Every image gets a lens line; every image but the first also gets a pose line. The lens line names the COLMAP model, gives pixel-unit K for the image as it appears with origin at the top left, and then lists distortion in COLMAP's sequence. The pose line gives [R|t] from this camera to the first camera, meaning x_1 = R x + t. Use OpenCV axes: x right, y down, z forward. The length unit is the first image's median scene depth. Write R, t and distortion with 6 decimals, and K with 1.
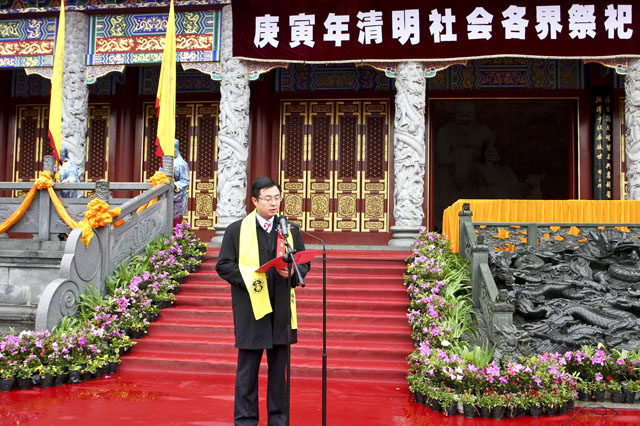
lens RADIAL K [[618.0, 0, 327.4], [0, 618.0, 215.5], [0, 0, 1]] dist [-0.062152, 0.000000]
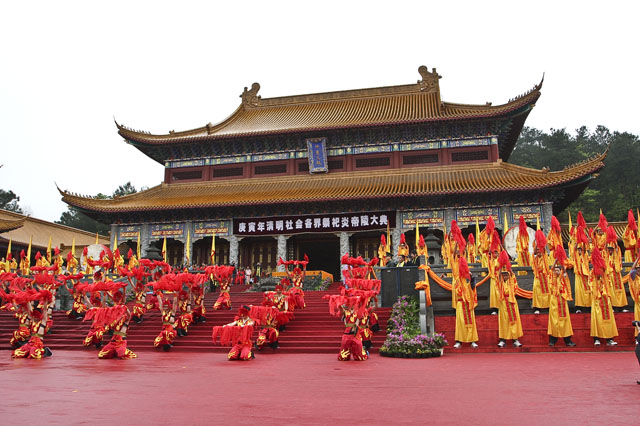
lens RADIAL K [[548.6, 0, 333.5], [0, 548.6, 206.4], [0, 0, 1]] dist [-0.083939, 0.041100]
pose [[0.995744, -0.040473, -0.082797, 0.703813], [0.025341, 0.984019, -0.176249, 0.154061], [0.088607, 0.173401, 0.980857, -2.109847]]
